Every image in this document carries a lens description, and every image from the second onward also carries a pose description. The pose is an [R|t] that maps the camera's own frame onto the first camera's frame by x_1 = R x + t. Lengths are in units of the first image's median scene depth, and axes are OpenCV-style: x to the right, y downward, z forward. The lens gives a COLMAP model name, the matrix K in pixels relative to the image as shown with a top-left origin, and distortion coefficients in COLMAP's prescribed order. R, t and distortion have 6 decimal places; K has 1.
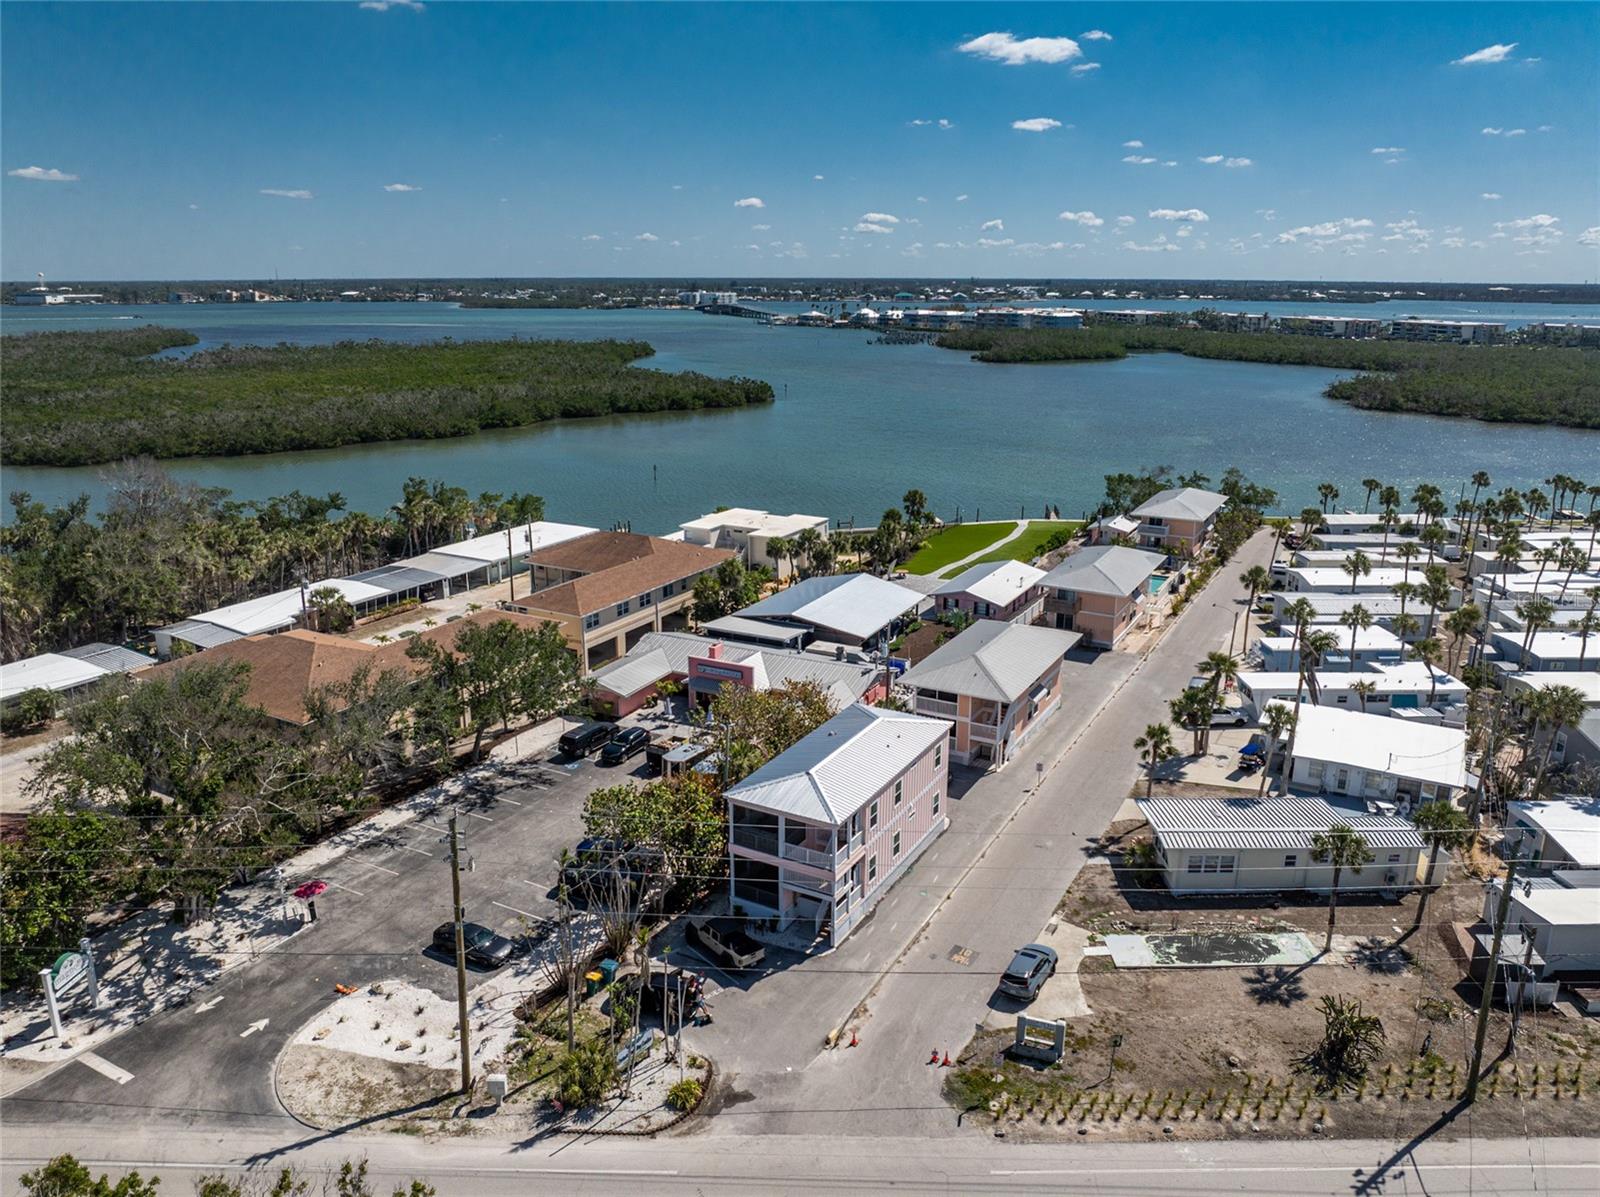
lens RADIAL K [[1141.2, 0, 807.2], [0, 1141.2, 576.6], [0, 0, 1]] dist [-0.035053, -0.005189]
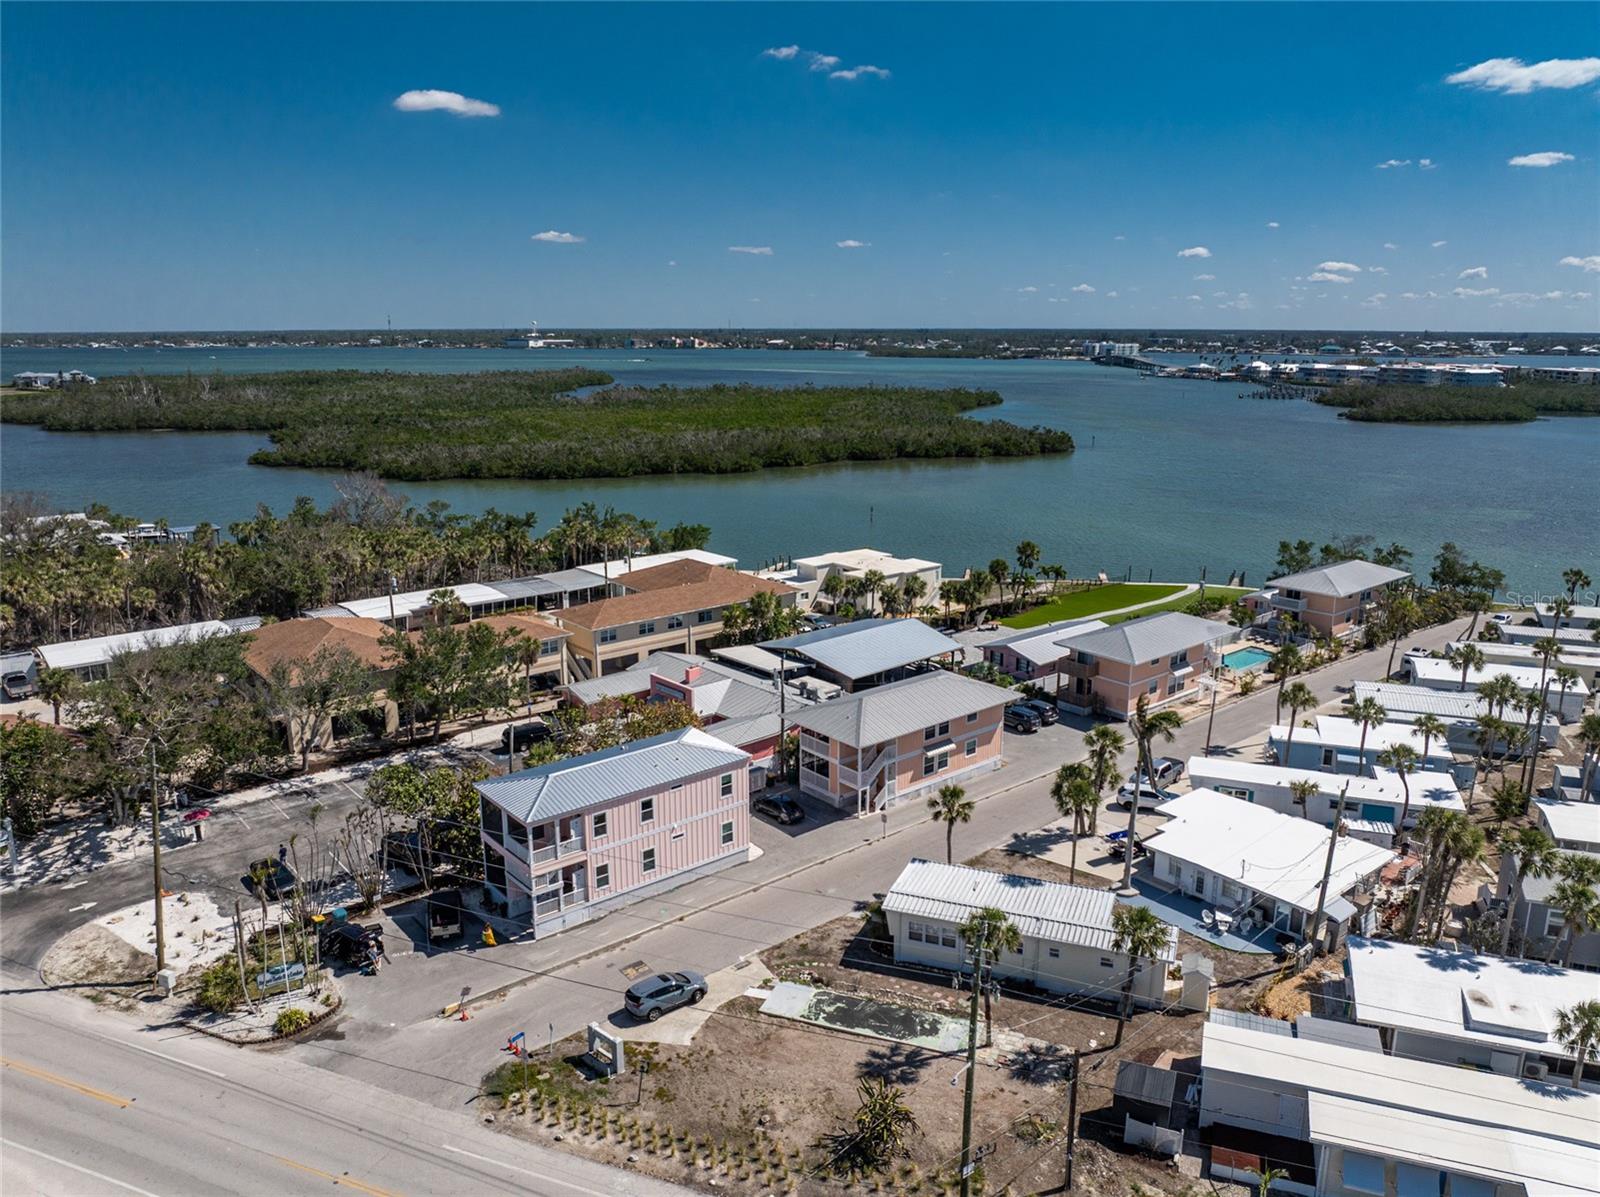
lens RADIAL K [[1141.2, 0, 807.2], [0, 1141.2, 576.6], [0, 0, 1]] dist [-0.035053, -0.005189]
pose [[0.934103, 0.074375, -0.349170, 0.070610], [-0.089119, 0.995673, -0.026329, -0.001111], [0.345701, 0.055712, 0.936690, 0.007519]]
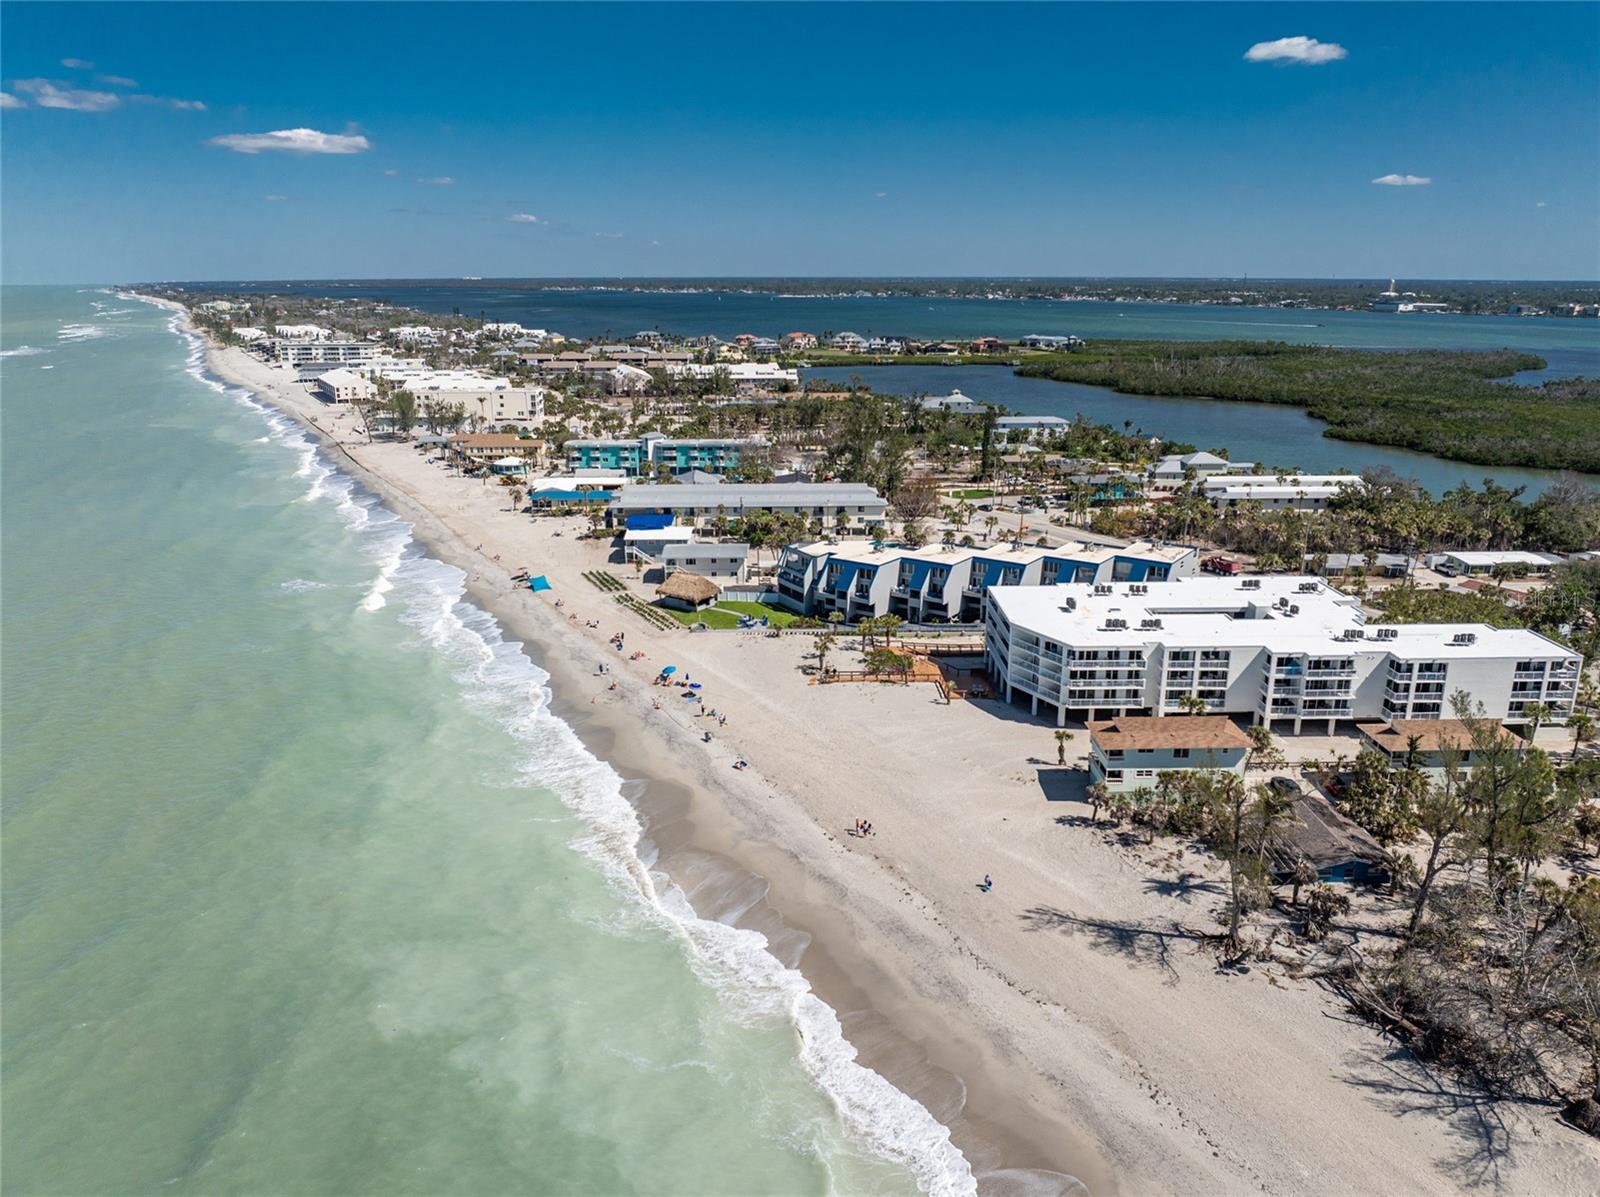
lens RADIAL K [[1133.4, 0, 807.4], [0, 1133.4, 601.8], [0, 0, 1]] dist [-0.023570, -0.019494]
pose [[0.508260, 0.235372, -0.828415, 0.092182], [-0.215734, 0.966054, 0.142118, 0.029648], [0.833745, 0.106485, 0.541785, -0.269533]]
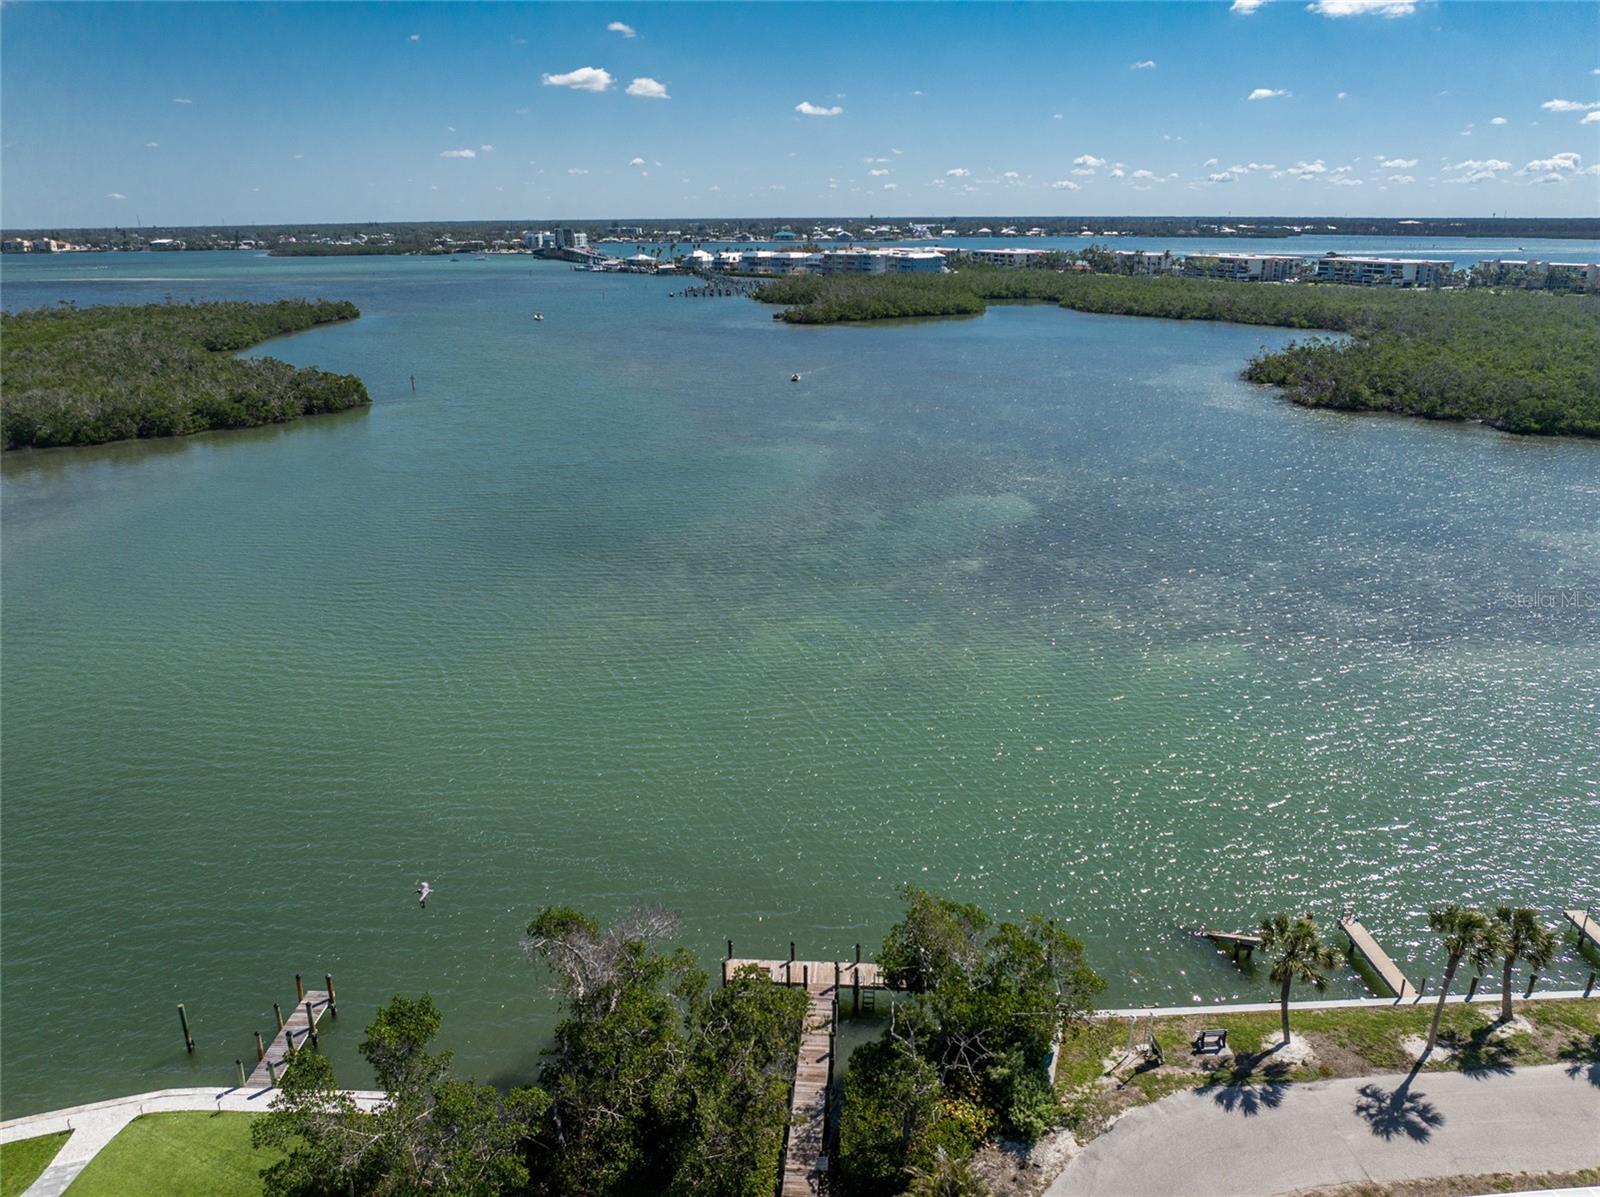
lens RADIAL K [[1133.4, 0, 807.4], [0, 1133.4, 601.8], [0, 0, 1]] dist [-0.023570, -0.019494]
pose [[0.997270, -0.030804, 0.067102, 0.107718], [0.025996, 0.997110, 0.071385, -0.057661], [-0.069107, -0.069446, 0.995189, 0.245402]]
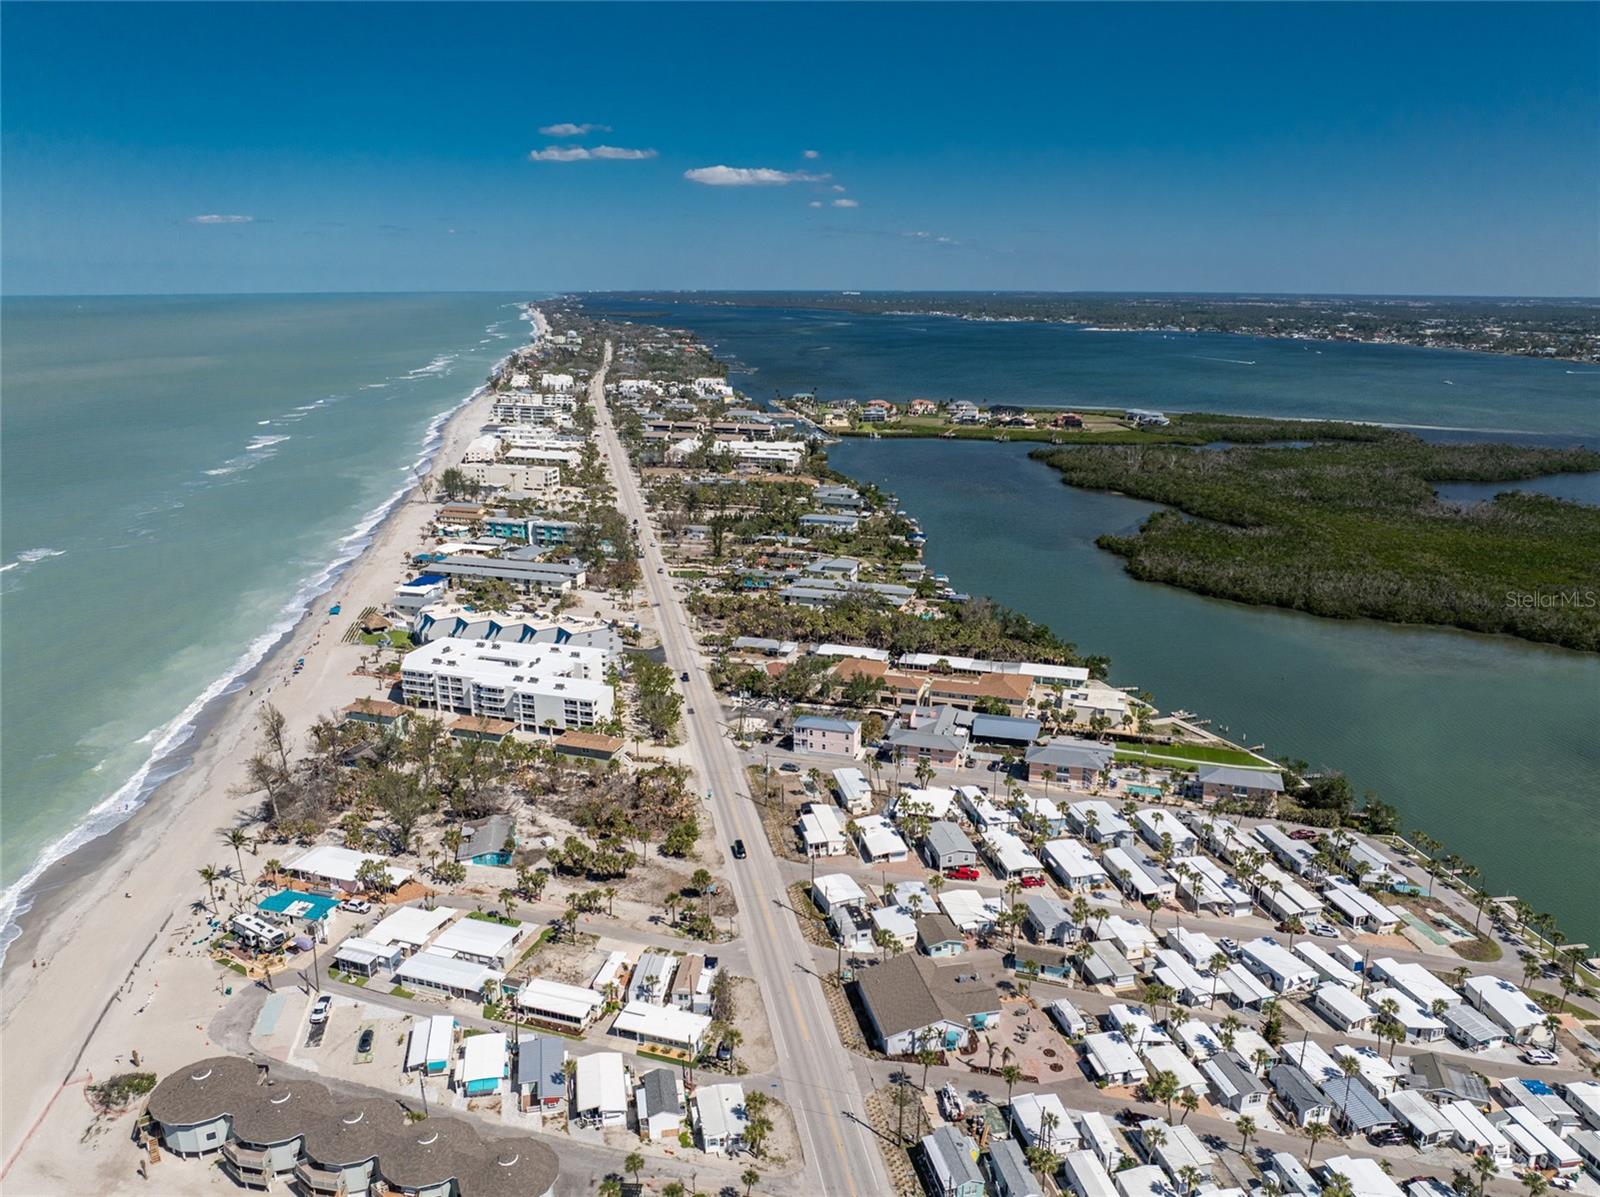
lens RADIAL K [[1133.4, 0, 807.4], [0, 1133.4, 601.8], [0, 0, 1]] dist [-0.023570, -0.019494]
pose [[0.201103, 0.260917, -0.944182, 0.489008], [-0.250147, 0.945595, 0.208028, -0.142075], [0.947092, 0.194349, 0.255430, -0.028482]]
